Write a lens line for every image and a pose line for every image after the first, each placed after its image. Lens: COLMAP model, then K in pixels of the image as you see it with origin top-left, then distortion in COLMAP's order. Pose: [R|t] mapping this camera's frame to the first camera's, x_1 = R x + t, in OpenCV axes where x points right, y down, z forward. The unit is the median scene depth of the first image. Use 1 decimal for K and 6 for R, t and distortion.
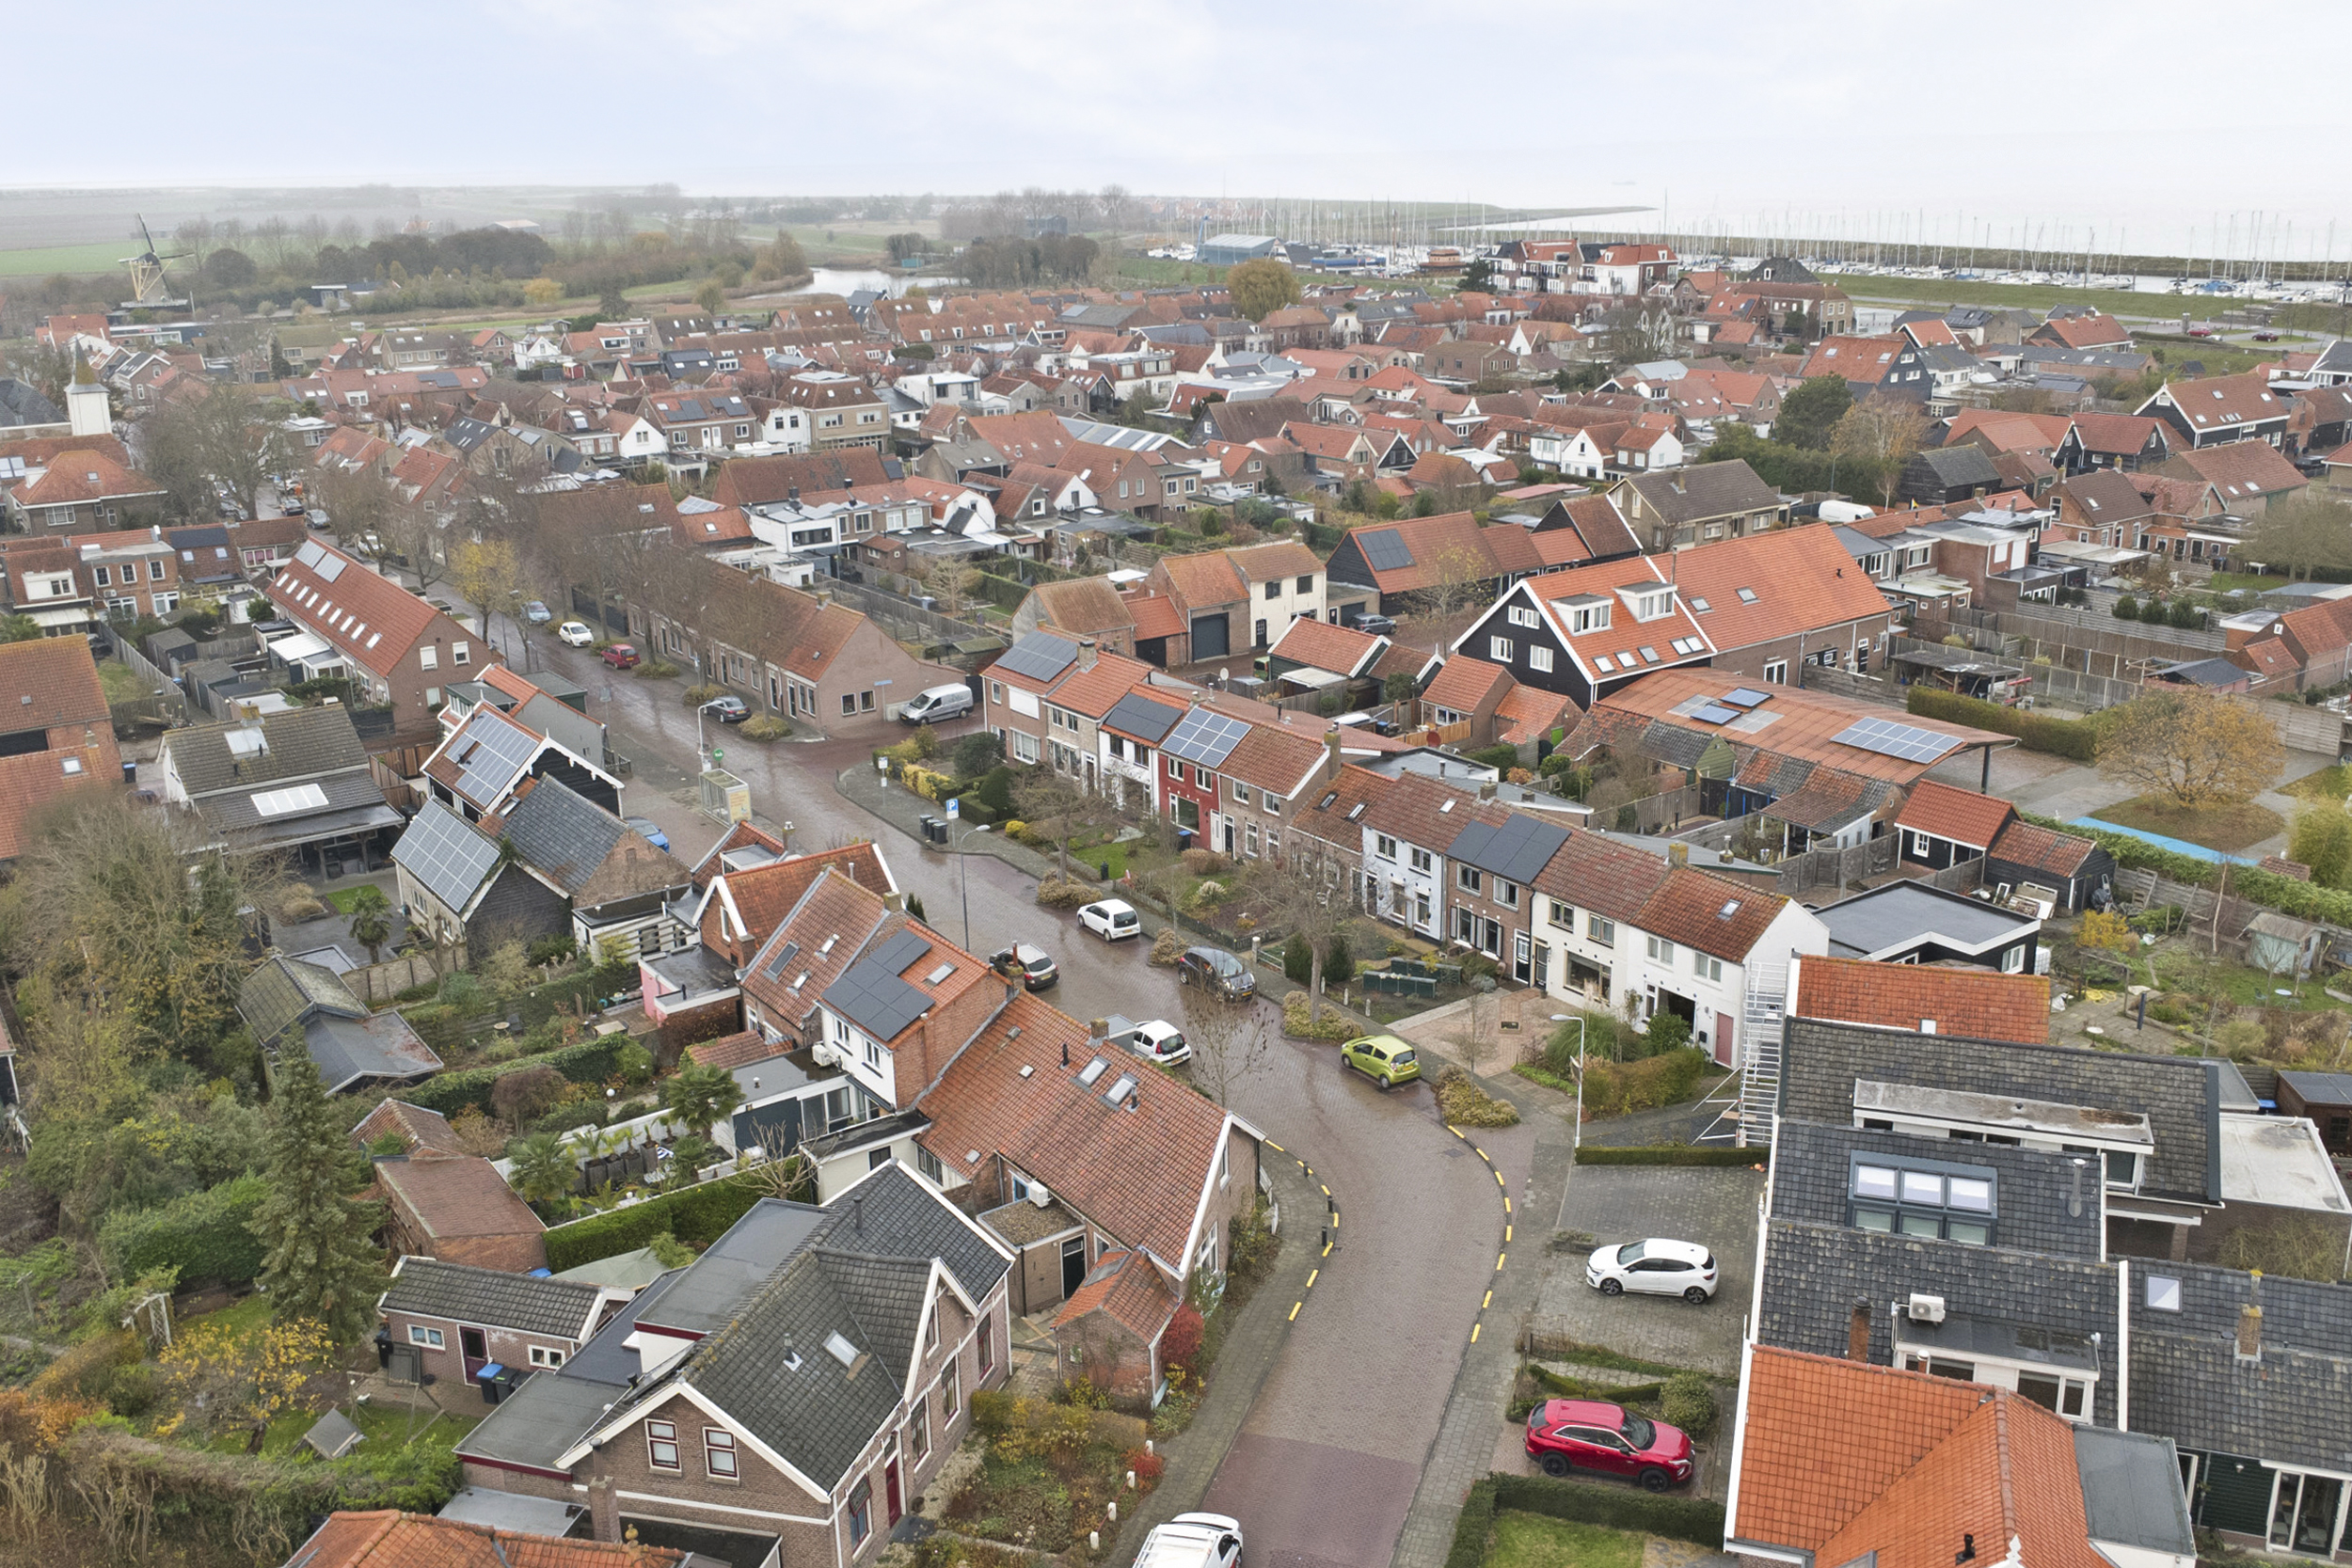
lens RADIAL K [[1985.4, 0, 1144.7], [0, 1985.4, 783.2], [0, 0, 1]] dist [-0.025647, 0.004369]
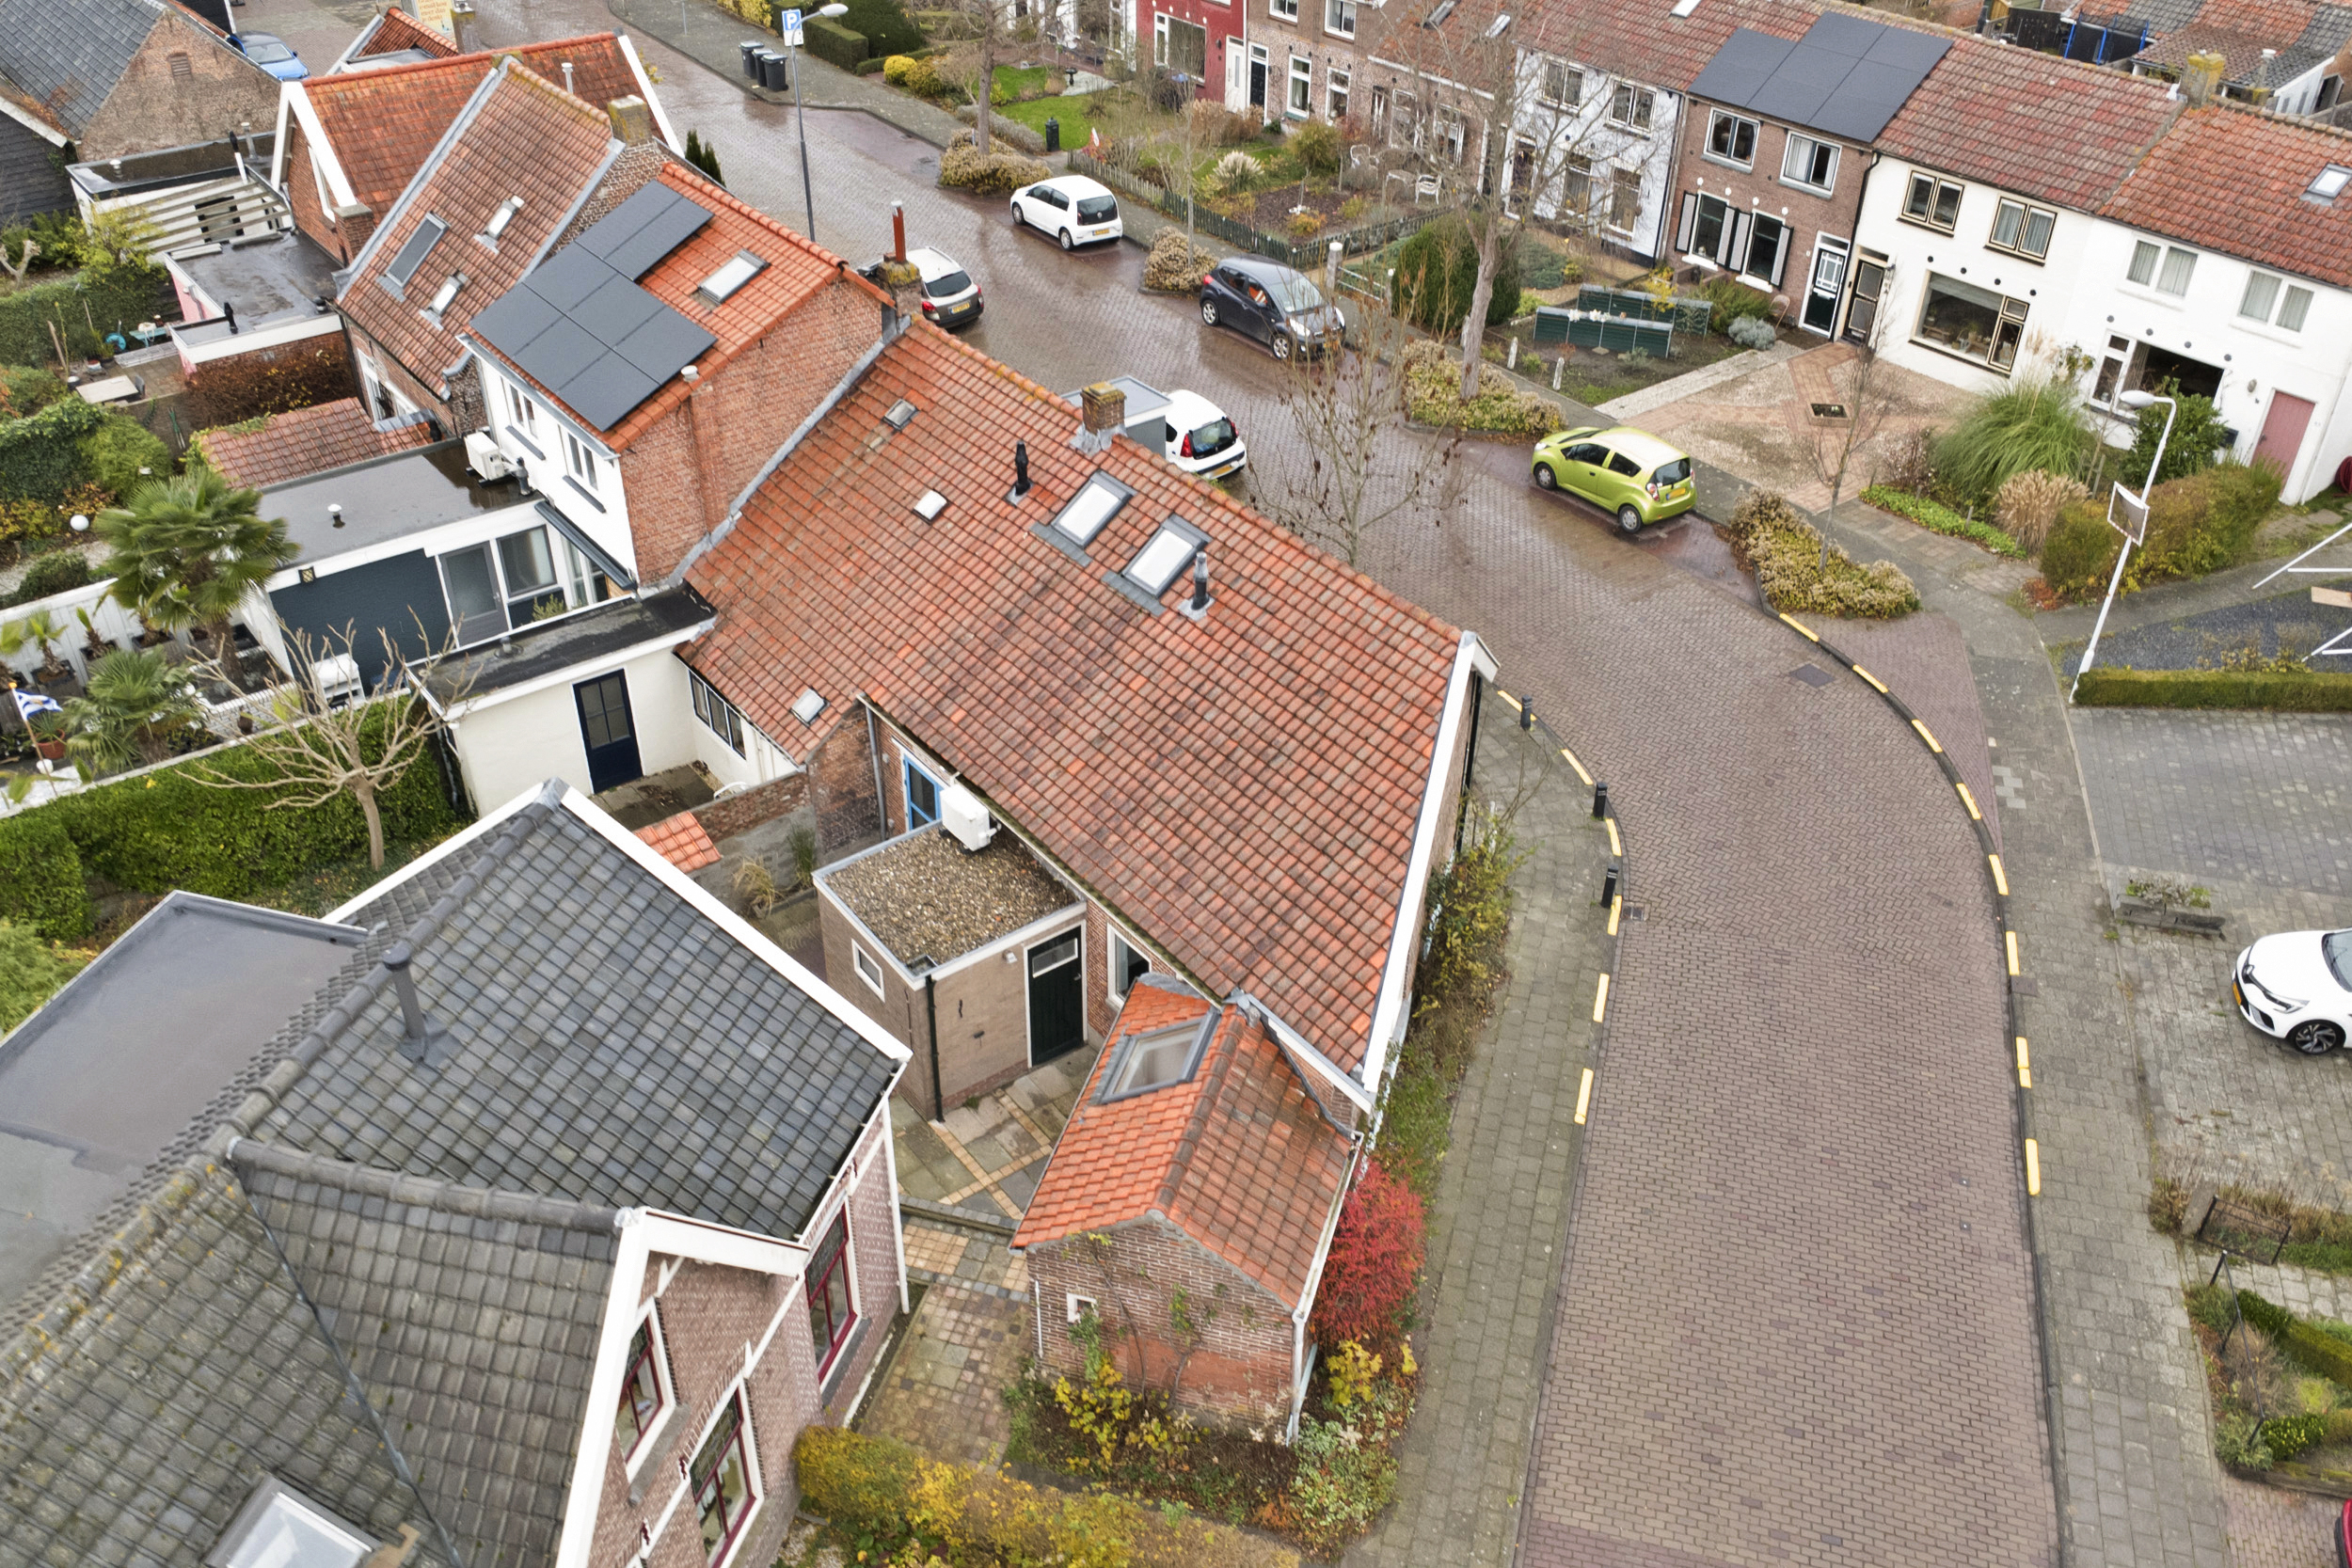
lens RADIAL K [[1950.0, 0, 1171.2], [0, 1950.0, 792.3], [0, 0, 1]] dist [0.008408, 0.006456]
pose [[0.997736, 0.001085, 0.067242, -0.028734], [-0.022198, 0.949146, 0.314053, 0.056184], [-0.063481, -0.314835, 0.947021, 0.462041]]
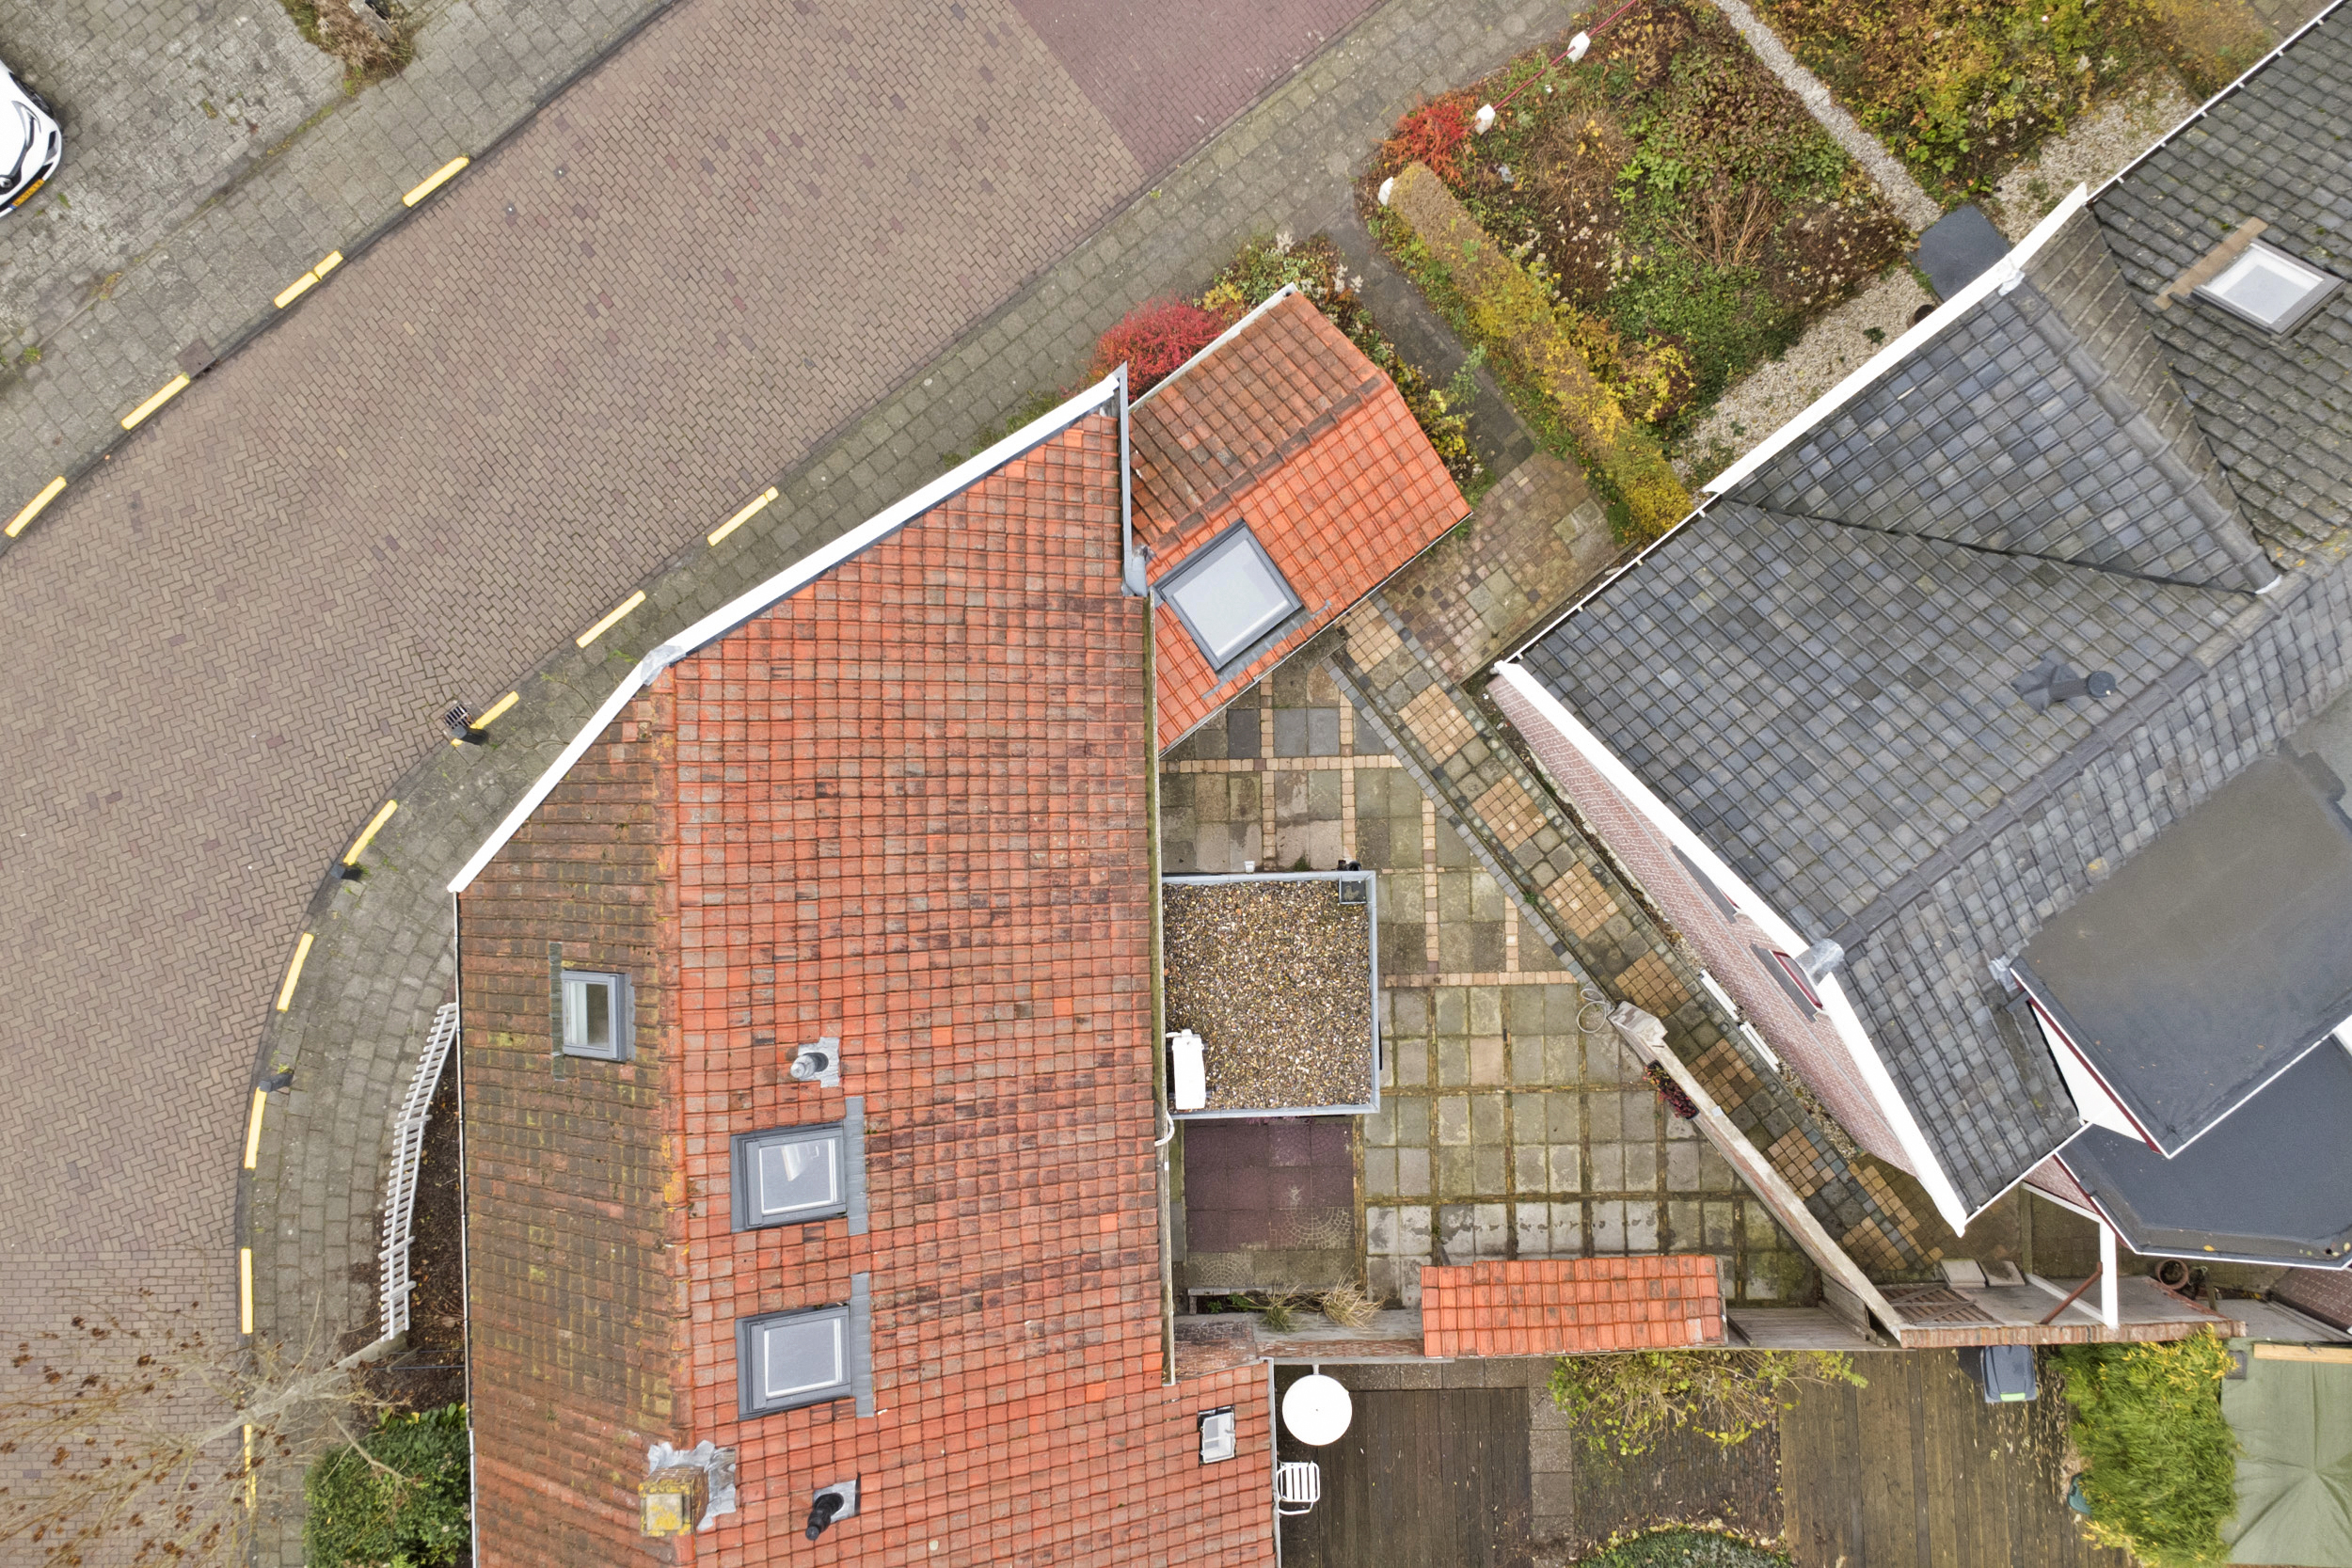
lens RADIAL K [[1984.5, 0, 1207.4], [0, 1984.5, 783.6], [0, 0, 1]] dist [-0.002897, 0.002586]
pose [[-0.844262, -0.533324, 0.052802, -0.036239], [0.193785, -0.211929, 0.957880, -0.076138], [-0.499670, 0.818933, 0.282273, 0.652272]]
